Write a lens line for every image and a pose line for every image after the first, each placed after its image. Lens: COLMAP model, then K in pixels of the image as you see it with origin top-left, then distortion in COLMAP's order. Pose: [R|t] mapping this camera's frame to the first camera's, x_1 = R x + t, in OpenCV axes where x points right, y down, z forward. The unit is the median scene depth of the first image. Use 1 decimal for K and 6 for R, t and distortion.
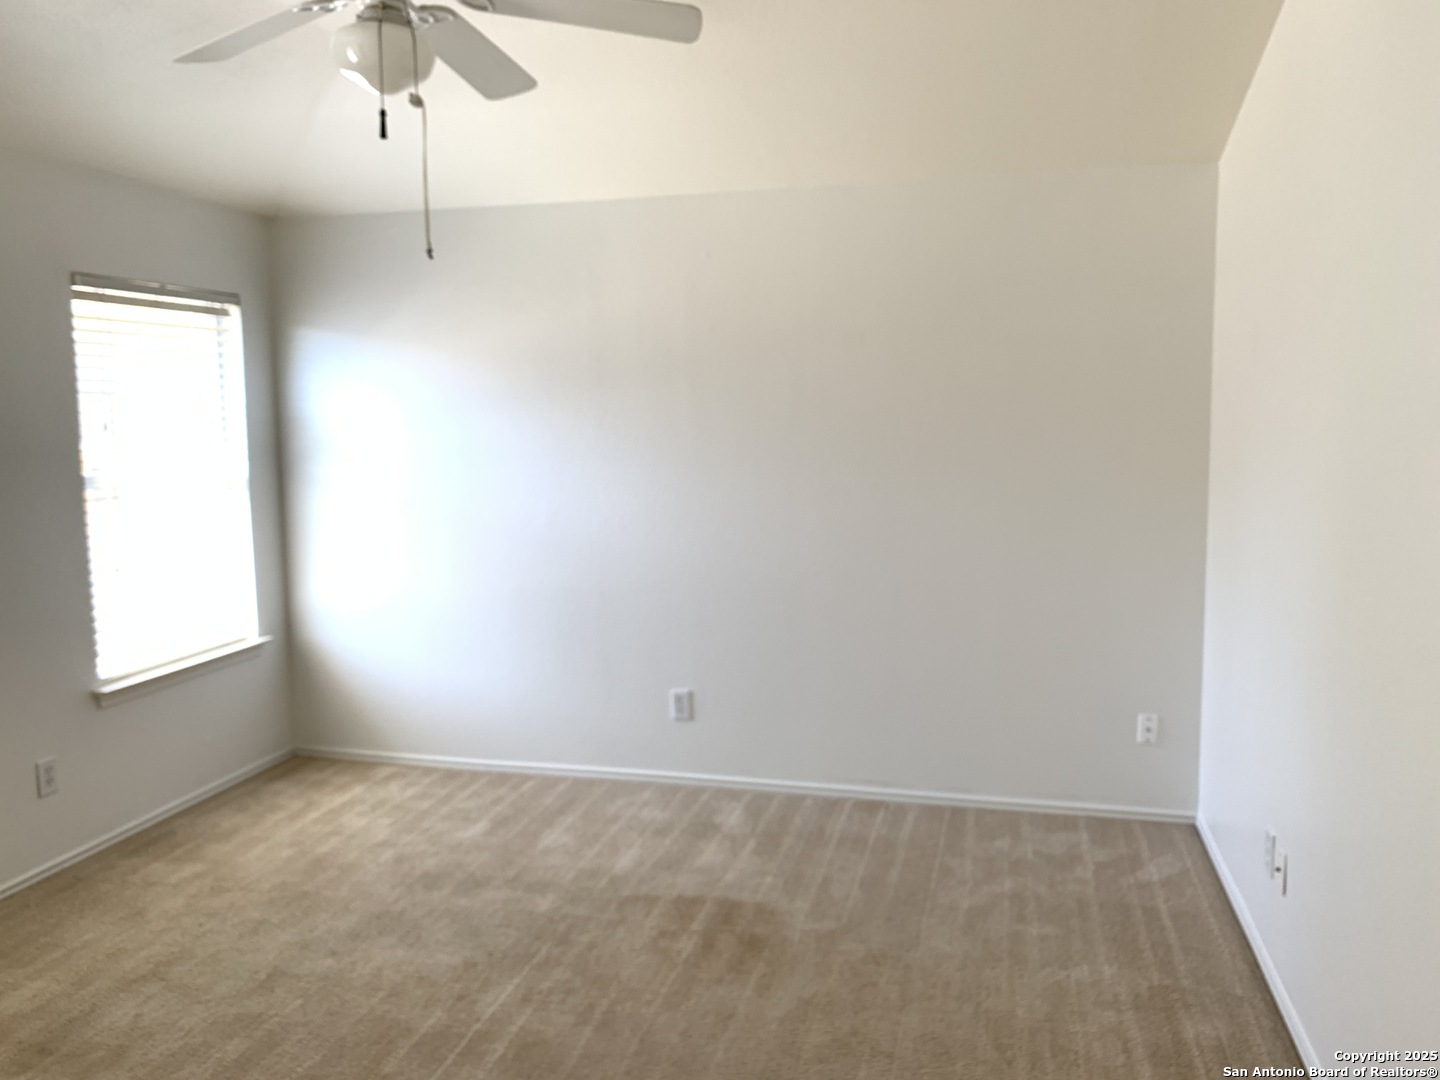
lens RADIAL K [[1104.0, 0, 705.2], [0, 1104.0, 502.8], [0, 0, 1]] dist [0.027503, -0.021116]
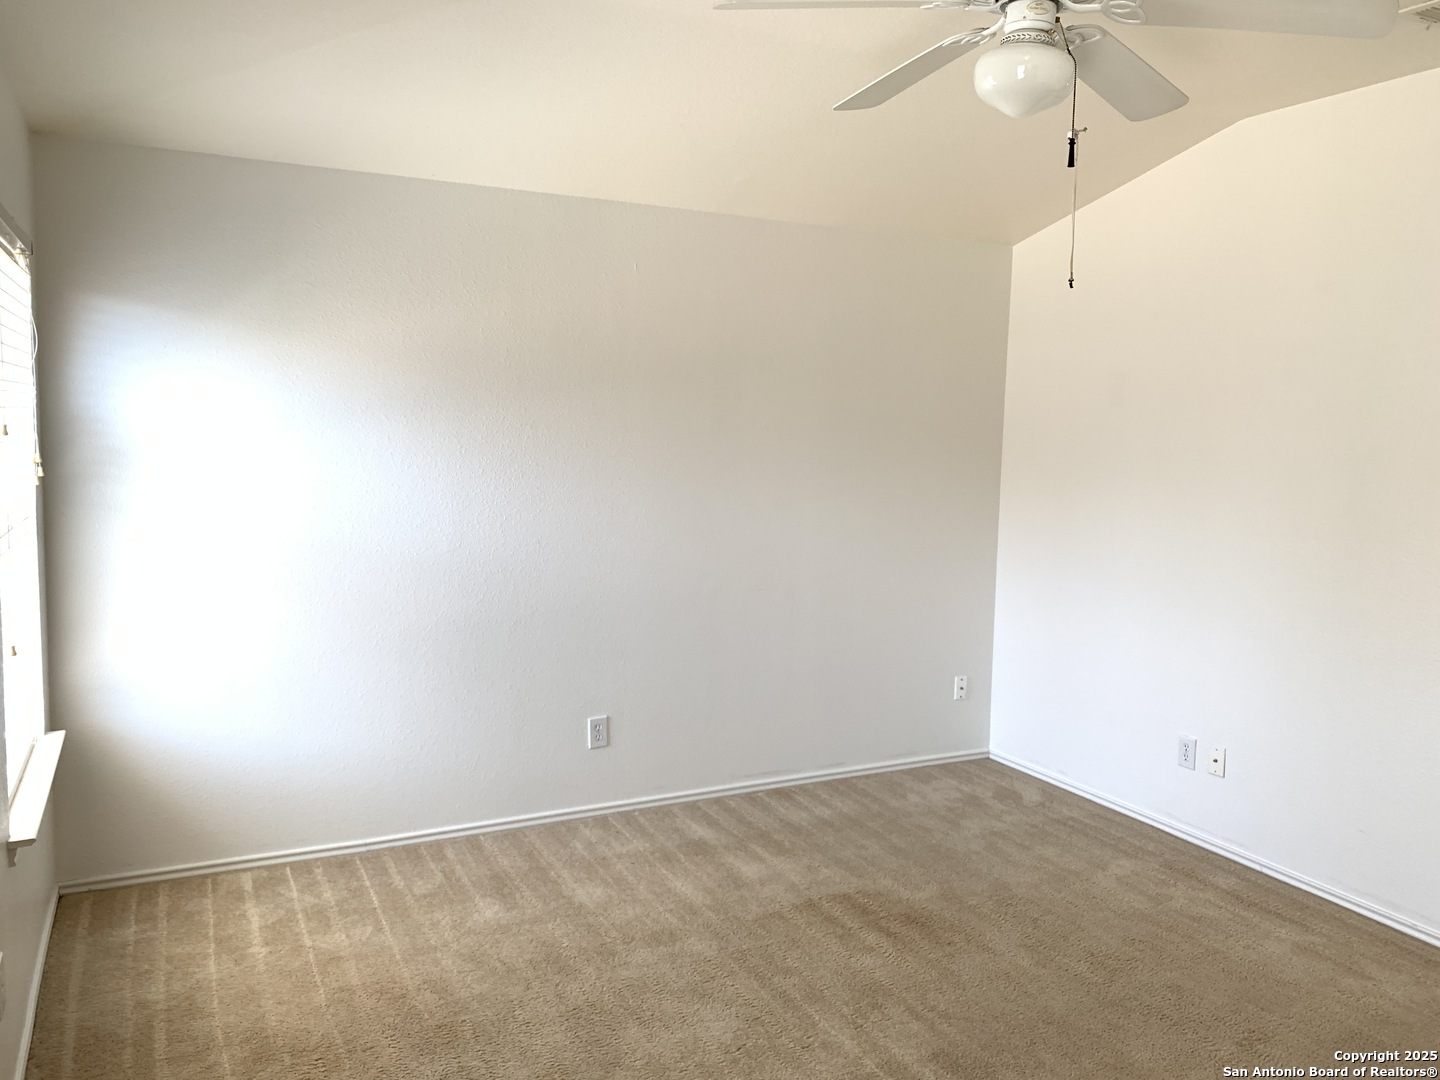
lens RADIAL K [[1104.0, 0, 714.1], [0, 1104.0, 528.1], [0, 0, 1]] dist [0.027503, -0.021116]
pose [[0.752596, -0.036017, 0.657497, -0.653984], [0.022450, 0.999326, 0.029045, -0.021189], [-0.658100, -0.007098, 0.752897, 0.249585]]
